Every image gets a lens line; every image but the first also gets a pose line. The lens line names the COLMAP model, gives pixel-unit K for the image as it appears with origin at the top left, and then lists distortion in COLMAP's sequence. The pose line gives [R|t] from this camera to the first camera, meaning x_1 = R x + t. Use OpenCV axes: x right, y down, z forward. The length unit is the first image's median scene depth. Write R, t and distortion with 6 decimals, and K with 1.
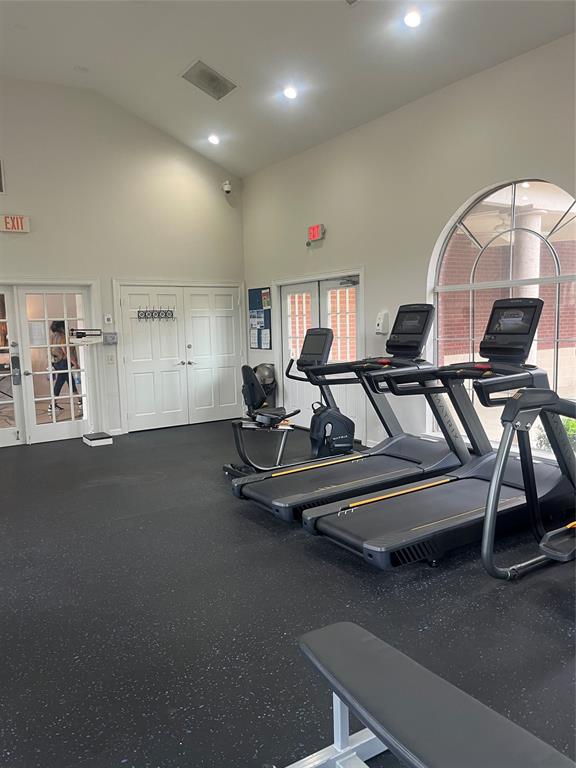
lens RADIAL K [[574.7, 0, 288.0], [0, 574.7, 388.3], [0, 0, 1]] dist [0.057361, -0.079317]
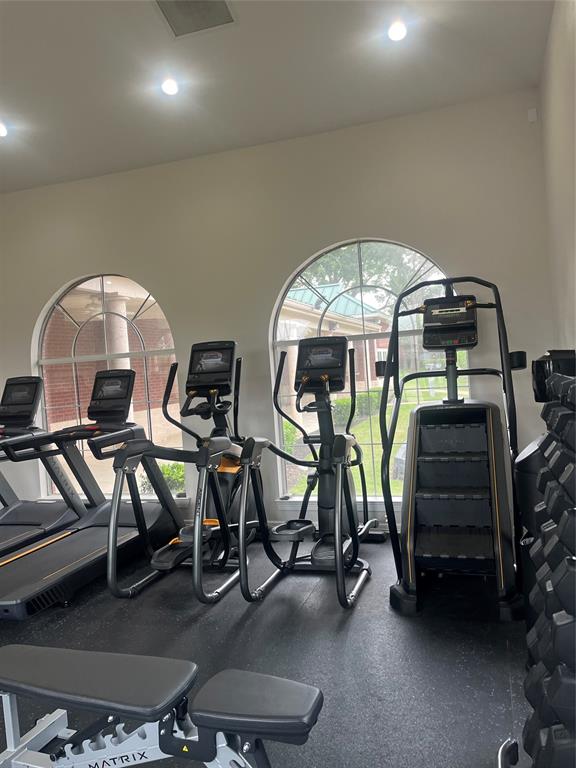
lens RADIAL K [[574.7, 0, 288.0], [0, 574.7, 388.3], [0, 0, 1]] dist [0.057361, -0.079317]
pose [[0.781558, -0.046996, 0.622060, -0.073856], [0.118664, 0.990152, -0.074284, 0.016177], [-0.612443, 0.131873, 0.779438, -0.159920]]
